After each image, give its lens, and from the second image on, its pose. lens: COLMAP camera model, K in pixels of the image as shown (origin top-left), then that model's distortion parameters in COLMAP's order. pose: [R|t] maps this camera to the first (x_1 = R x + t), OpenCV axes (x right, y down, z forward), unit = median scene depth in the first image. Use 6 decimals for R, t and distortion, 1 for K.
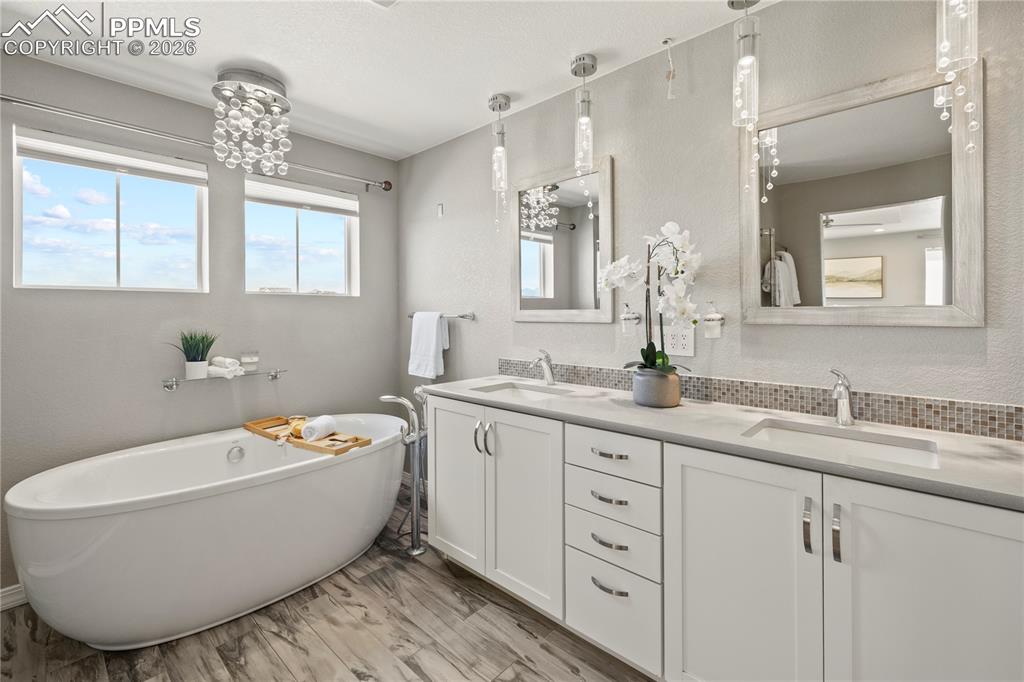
lens RADIAL K [[450.6, 0, 494.7], [0, 450.6, 313.6], [0, 0, 1]] dist [0.012022, 0.000120]
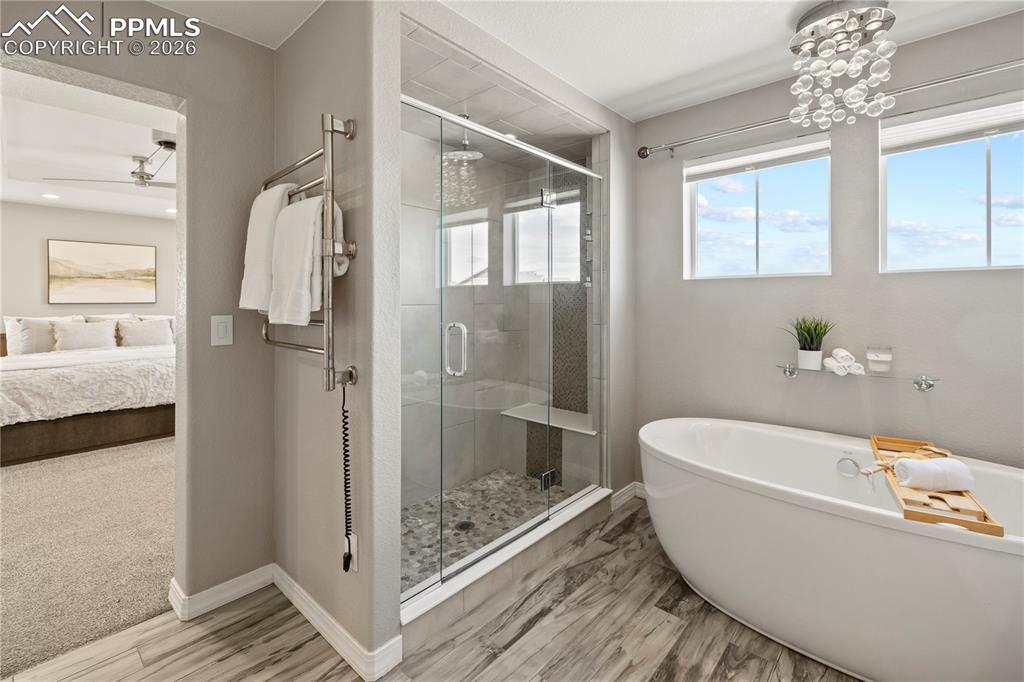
lens RADIAL K [[450.9, 0, 511.7], [0, 450.9, 297.7], [0, 0, 1]] dist [0.000796, -0.000009]
pose [[0.031819, 0.001421, -0.999493, 0.252187], [0.002969, 0.999994, 0.001516, -0.005415], [0.999489, -0.003016, 0.031815, 0.380159]]
